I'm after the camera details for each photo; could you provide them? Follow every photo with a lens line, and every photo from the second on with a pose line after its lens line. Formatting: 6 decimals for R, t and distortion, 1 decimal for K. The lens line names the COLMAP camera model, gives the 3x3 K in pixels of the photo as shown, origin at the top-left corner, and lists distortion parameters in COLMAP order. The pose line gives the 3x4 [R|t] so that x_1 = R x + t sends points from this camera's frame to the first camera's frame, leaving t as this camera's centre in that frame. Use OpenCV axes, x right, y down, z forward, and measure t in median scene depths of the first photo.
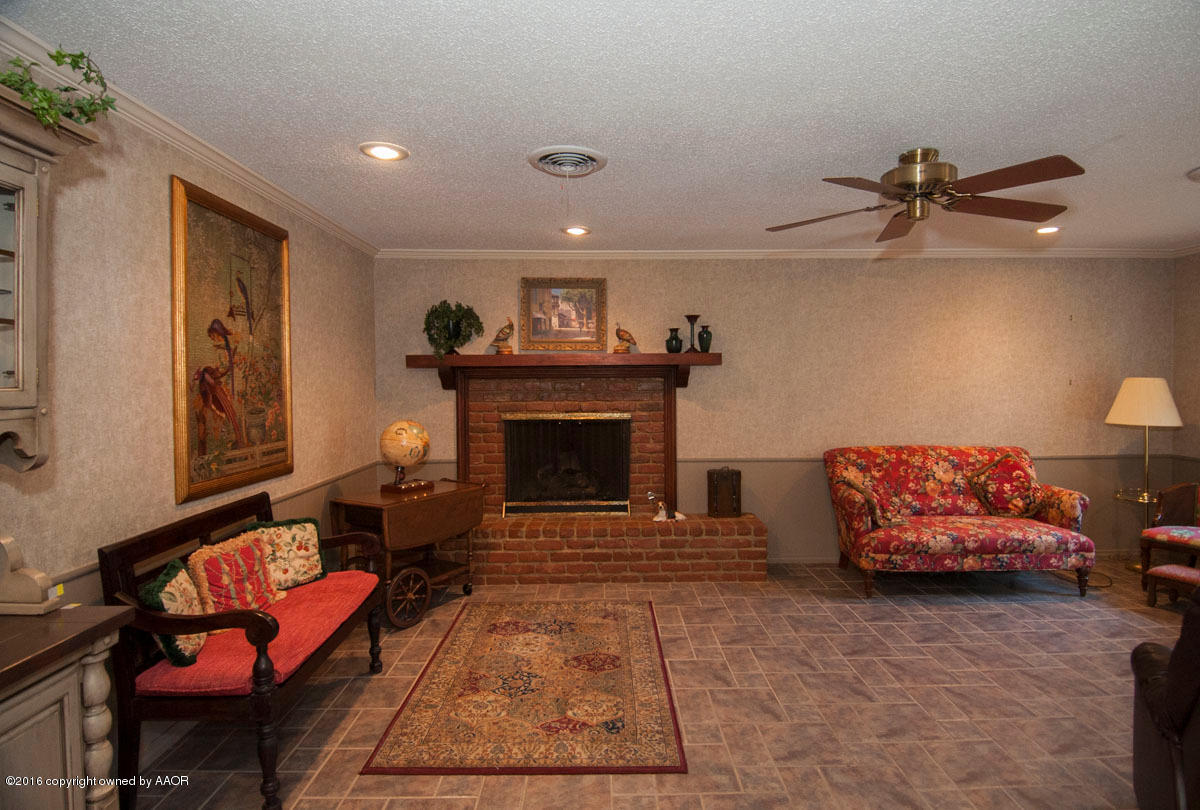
lens RADIAL K [[643.3, 0, 612.7], [0, 643.3, 399.1], [0, 0, 1]] dist [0.028430, -0.043670]
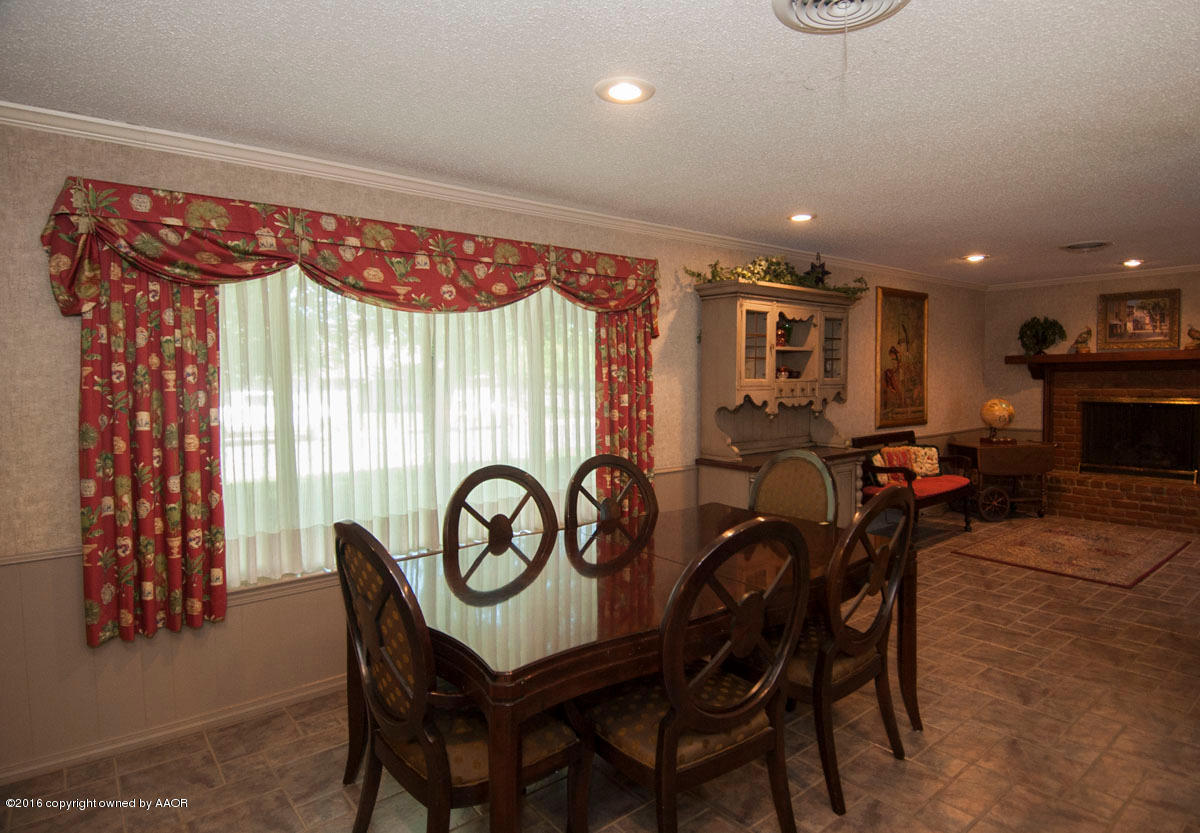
lens RADIAL K [[669.9, 0, 641.5], [0, 669.9, 402.6], [0, 0, 1]] dist [0.037538, -0.049484]
pose [[0.636775, 0.028135, -0.770536, 0.516566], [-0.012540, 0.999580, 0.026135, 0.013459], [0.770948, -0.006980, 0.636860, -0.946246]]
